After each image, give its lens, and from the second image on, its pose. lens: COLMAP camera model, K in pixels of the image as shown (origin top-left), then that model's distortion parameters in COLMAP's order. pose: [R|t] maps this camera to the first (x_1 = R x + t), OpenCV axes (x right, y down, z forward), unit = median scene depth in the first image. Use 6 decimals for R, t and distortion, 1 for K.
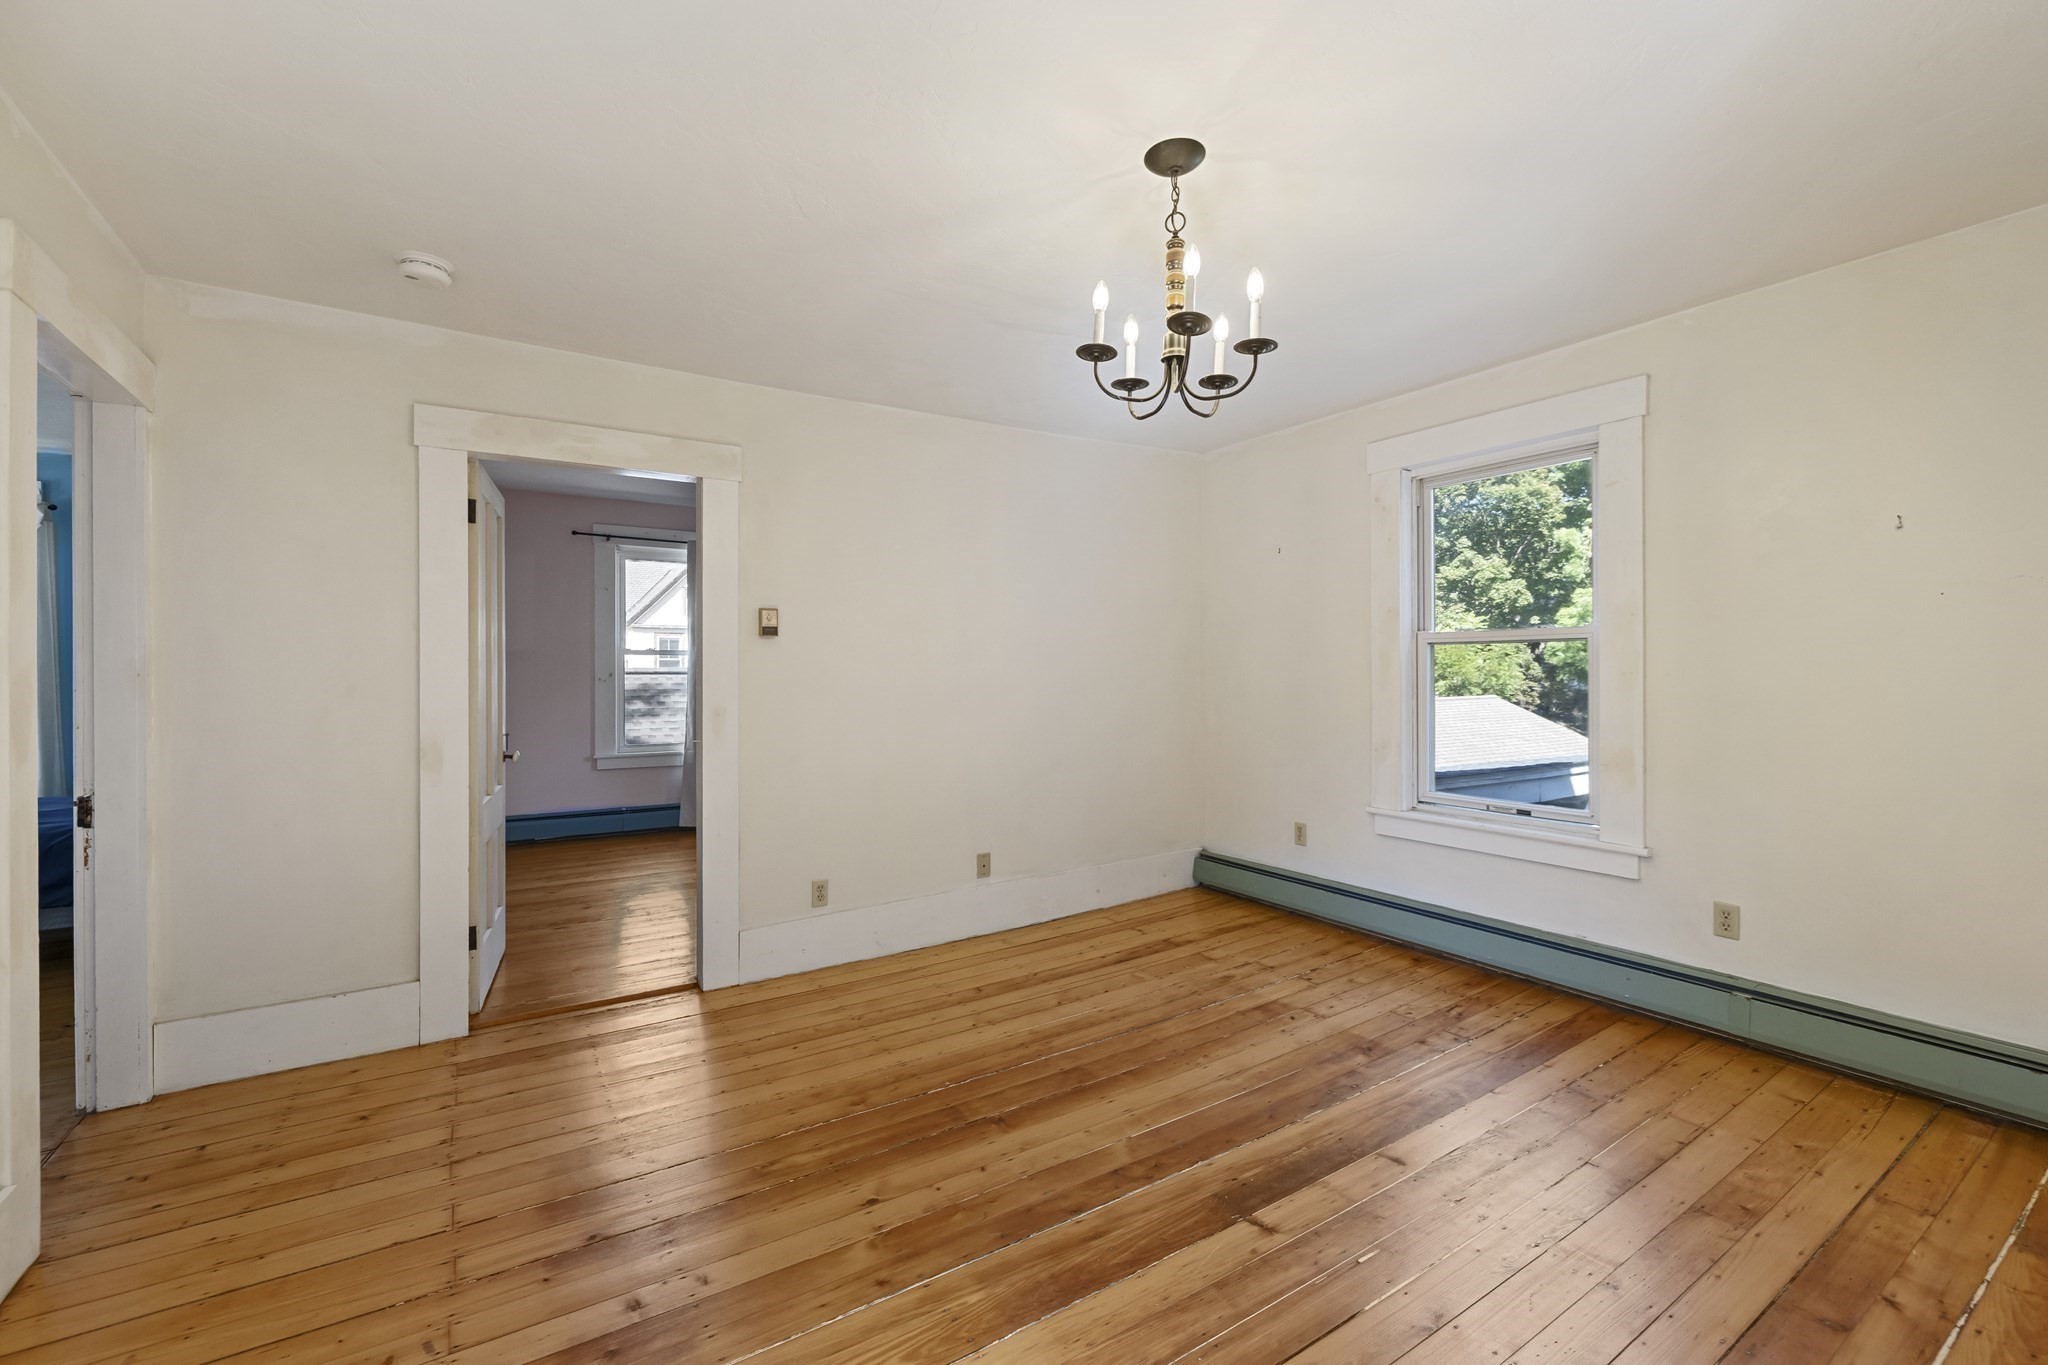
lens RADIAL K [[864.4, 0, 1017.3], [0, 864.4, 670.8], [0, 0, 1]] dist [-0.000313, 0.000016]
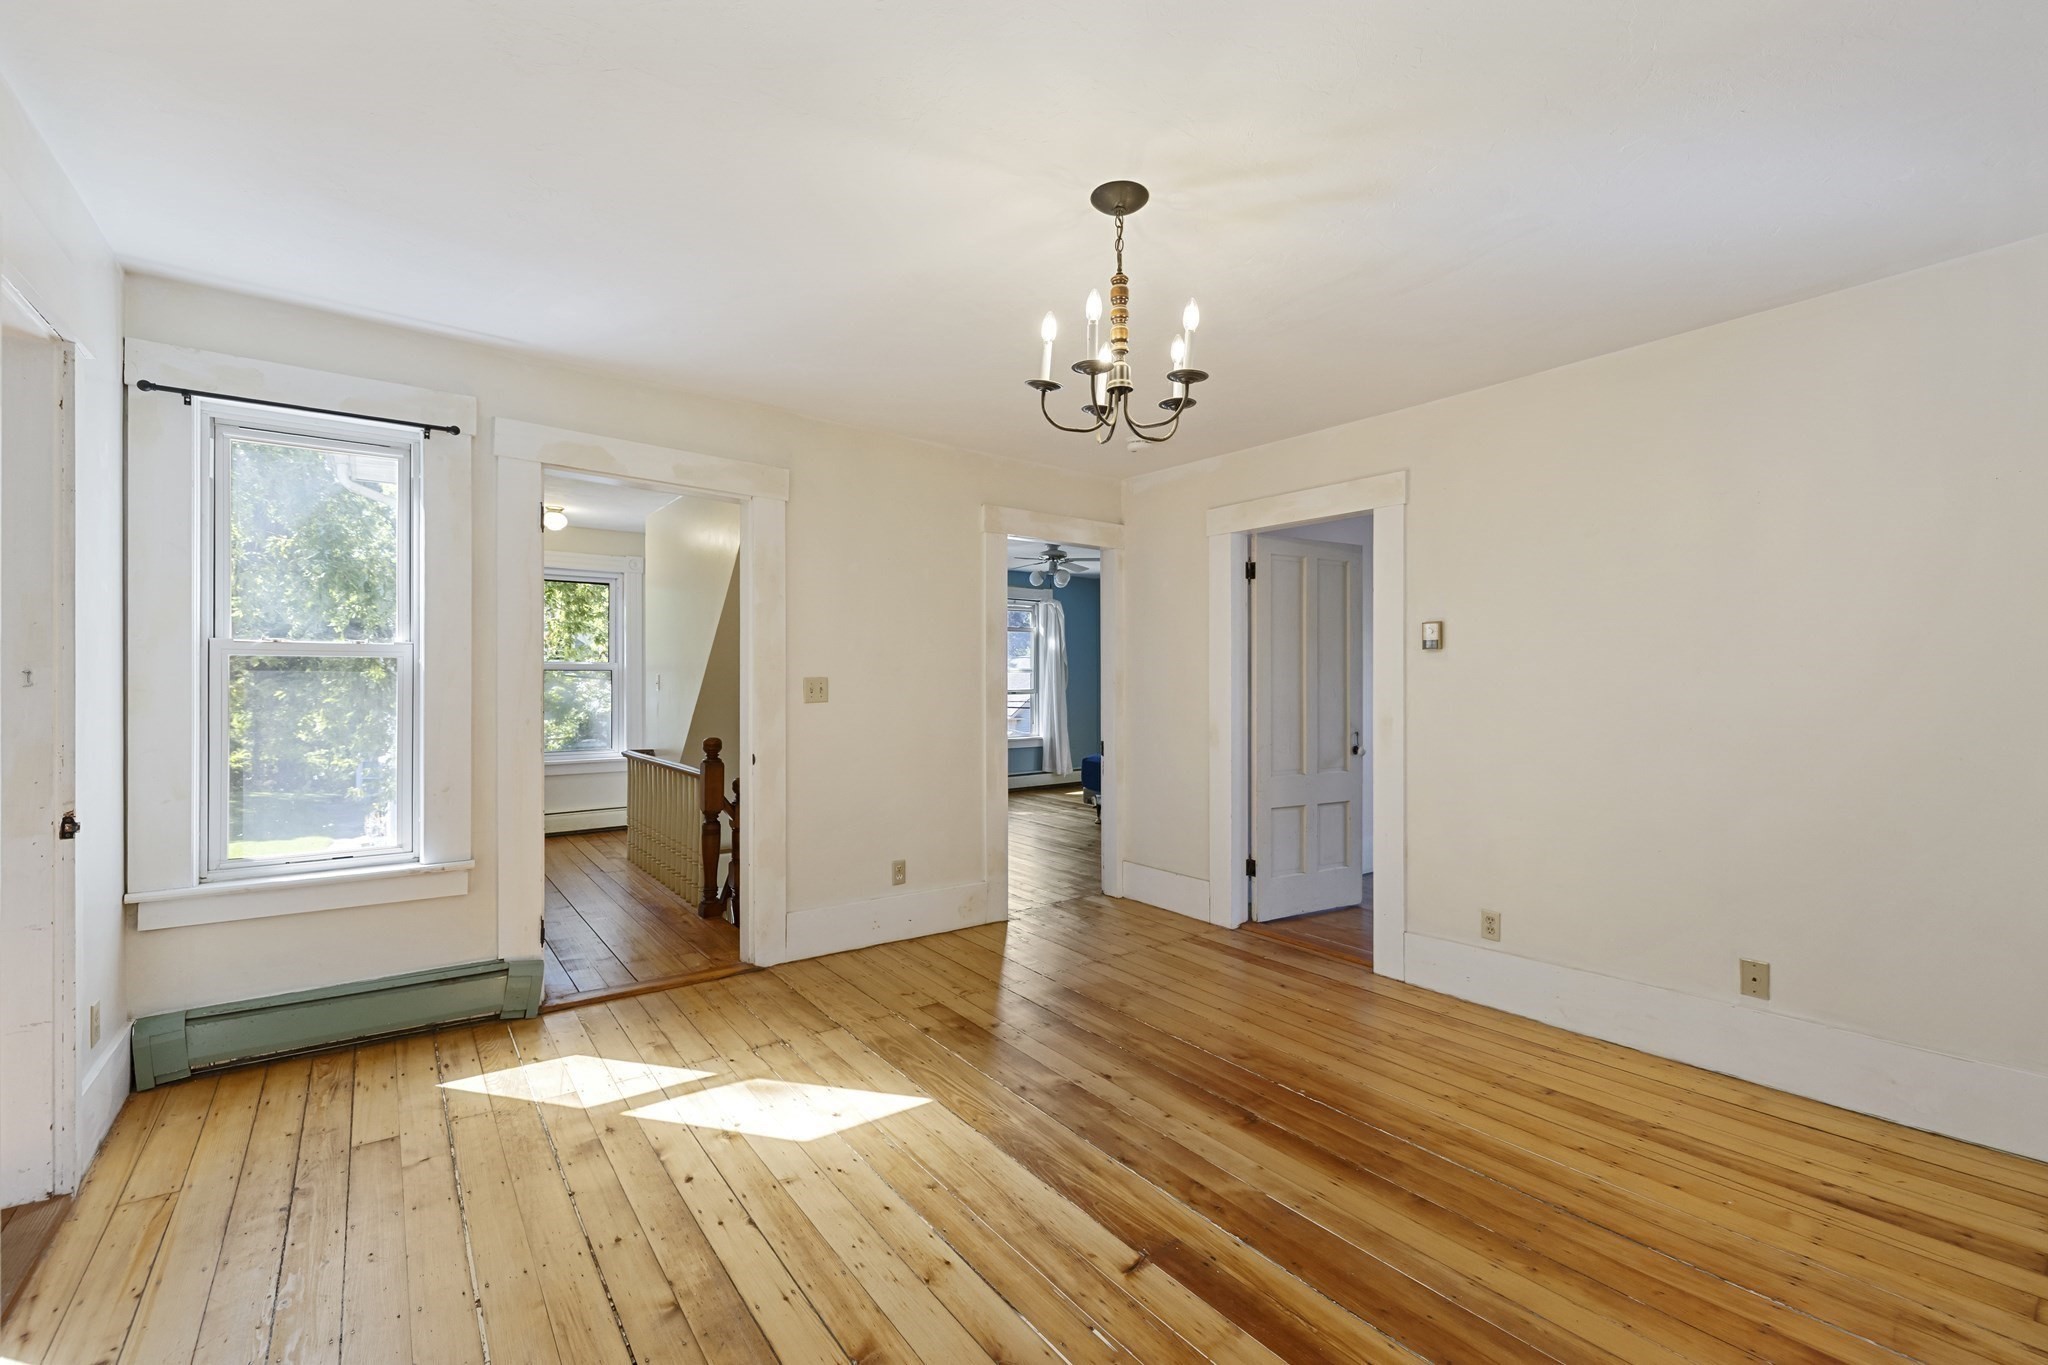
lens RADIAL K [[864.4, 0, 1008.9], [0, 864.4, 681.7], [0, 0, 1]] dist [-0.000313, 0.000016]
pose [[0.060503, 0.006141, -0.998149, 0.799077], [-0.003610, 0.999976, 0.005933, -0.007910], [0.998162, 0.003244, 0.060523, 0.520915]]
